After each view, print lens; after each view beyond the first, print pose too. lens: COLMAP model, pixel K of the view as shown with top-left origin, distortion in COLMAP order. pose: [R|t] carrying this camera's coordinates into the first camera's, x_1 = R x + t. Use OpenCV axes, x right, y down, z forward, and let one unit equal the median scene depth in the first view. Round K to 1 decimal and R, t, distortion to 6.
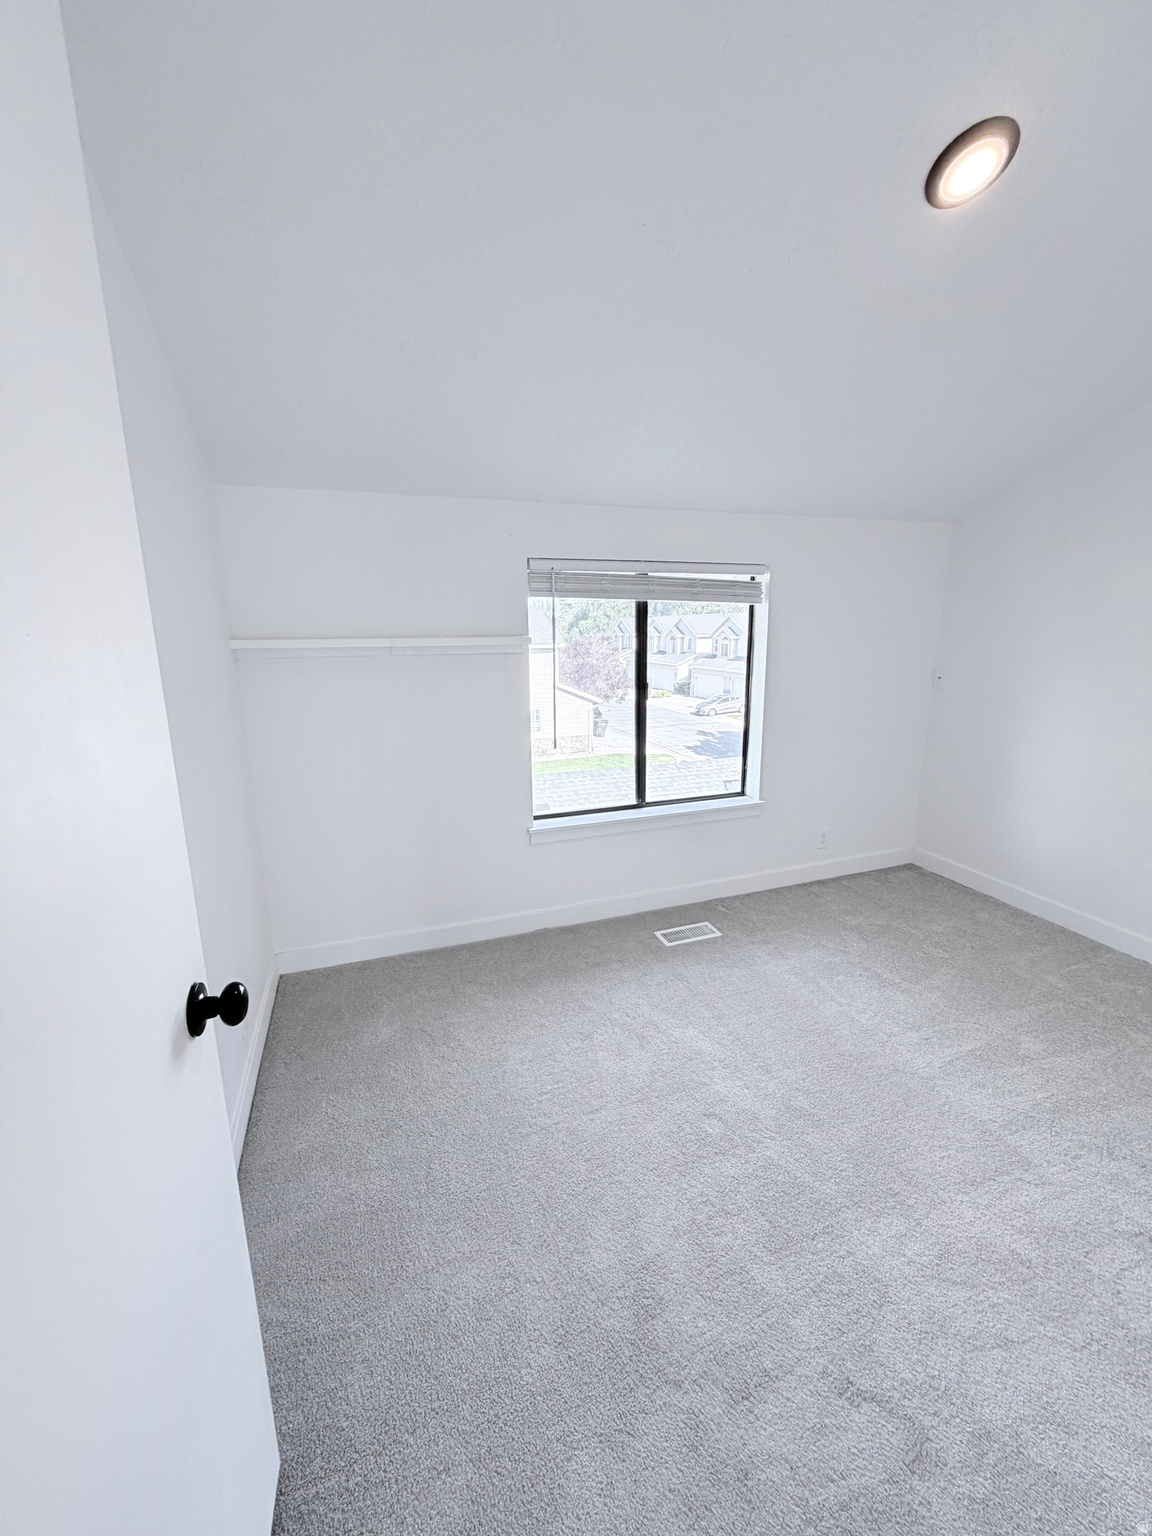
lens RADIAL K [[614.2, 0, 574.8], [0, 614.2, 766.9], [0, 0, 1]] dist [0.002080, 0.000037]
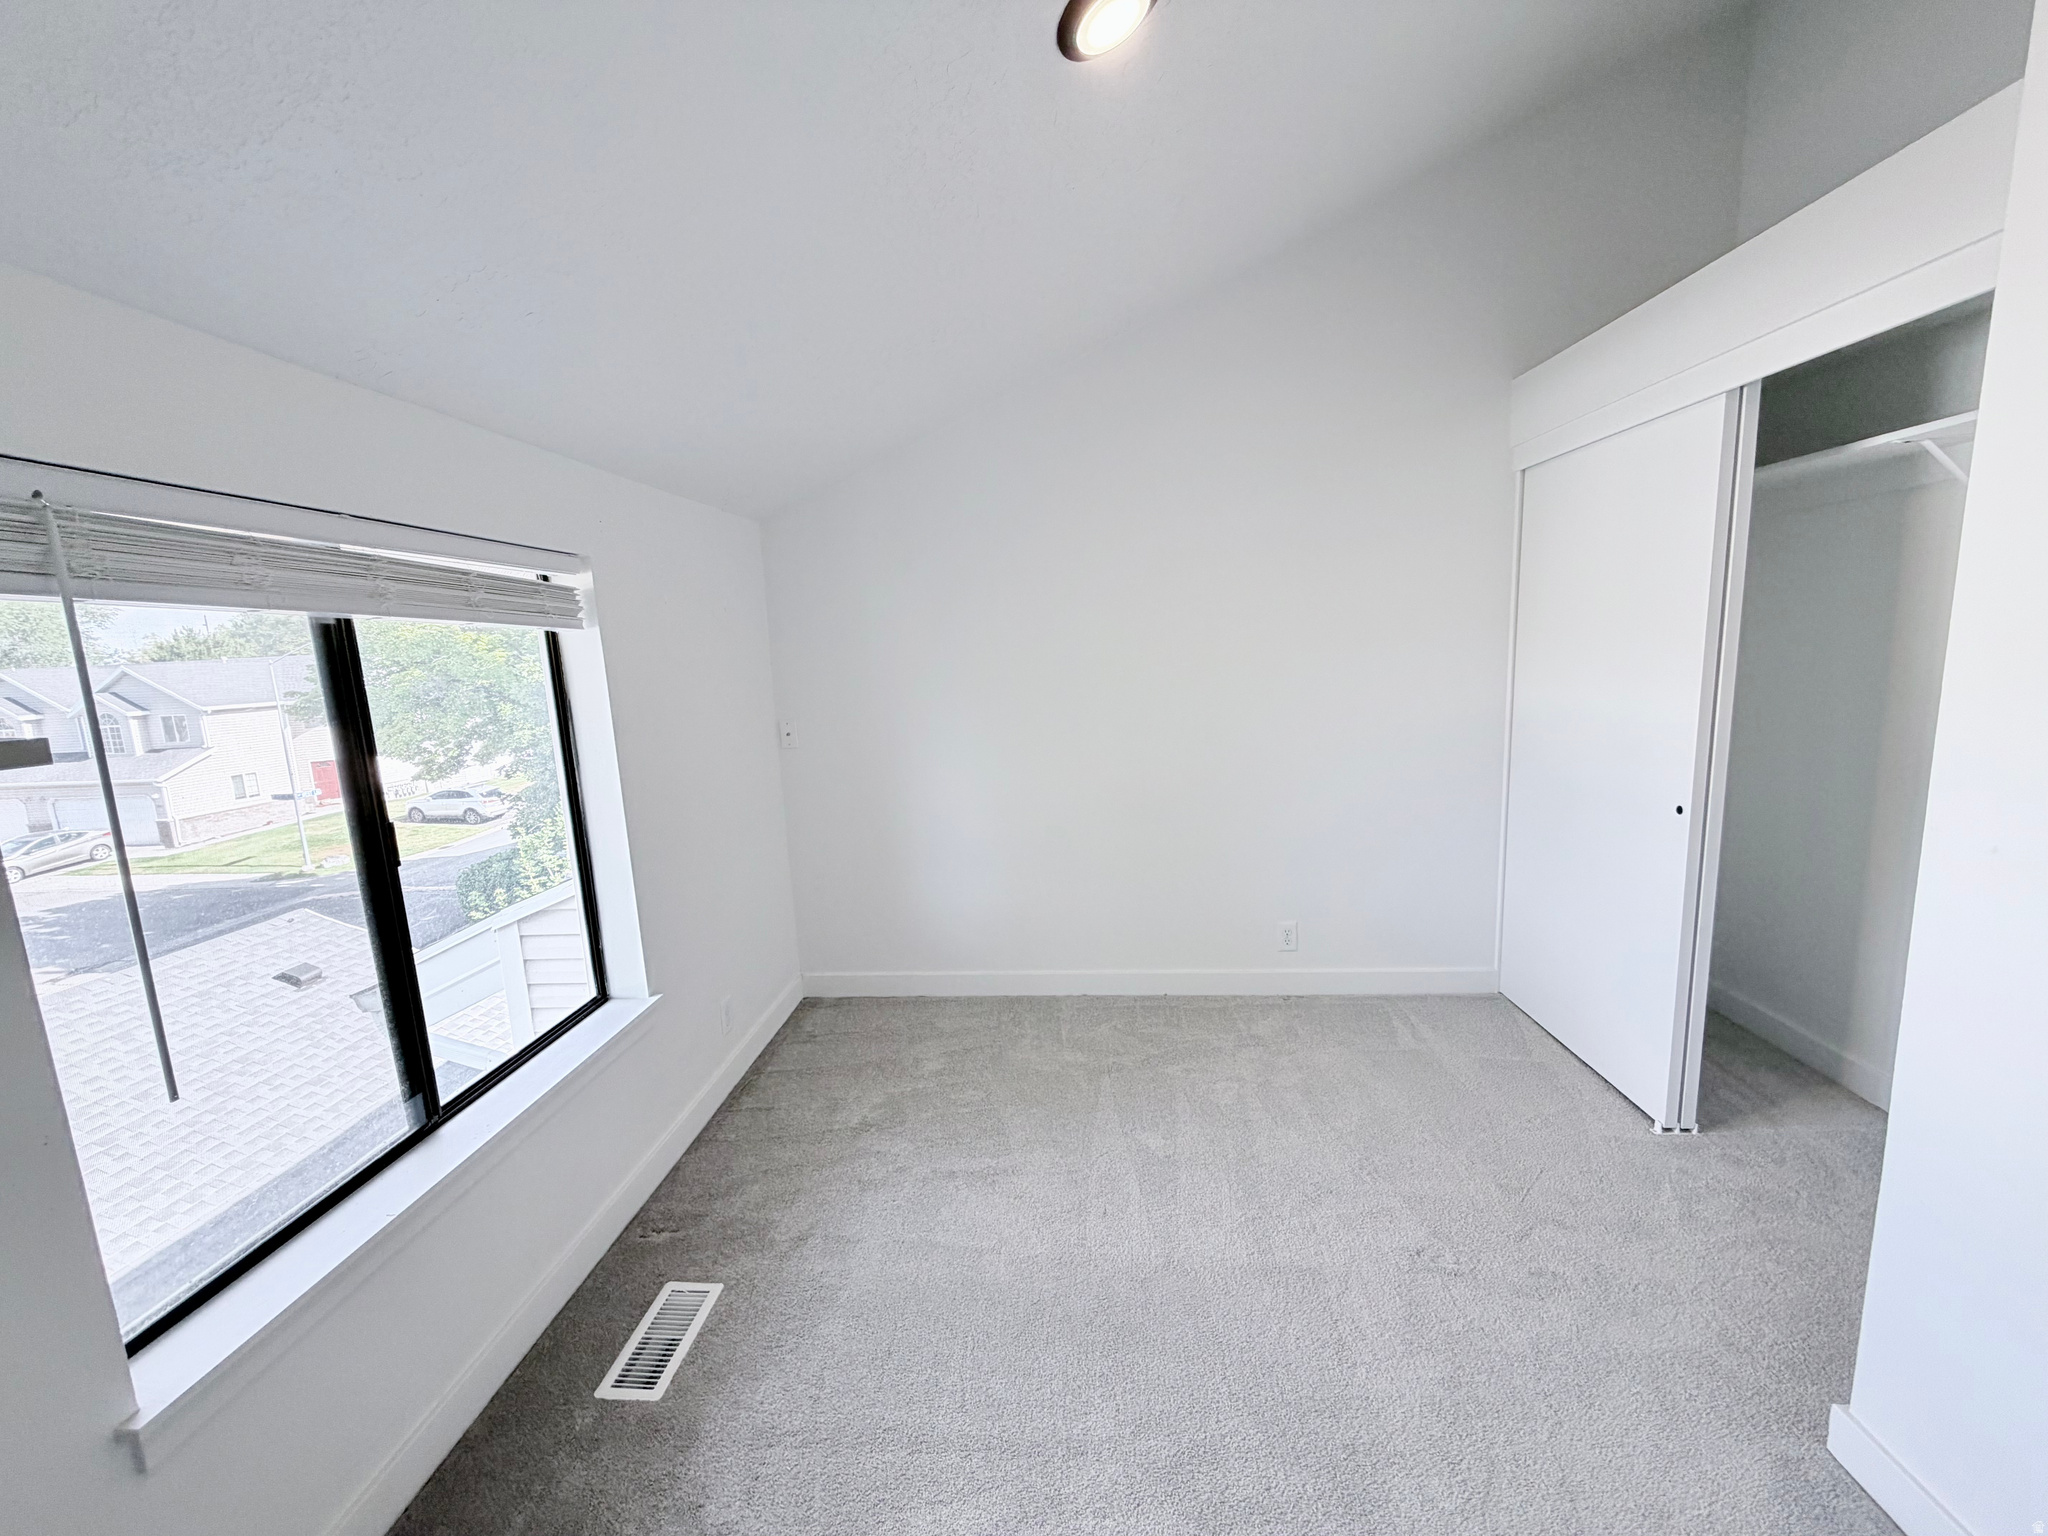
lens RADIAL K [[819.0, 0, 1021.3], [0, 819.0, 773.0], [0, 0, 1]] dist [0.002080, 0.000037]
pose [[0.409818, -0.150491, 0.899667, -0.185666], [0.244660, 0.968292, 0.050522, -0.095288], [-0.878744, 0.199408, 0.433643, 0.411338]]
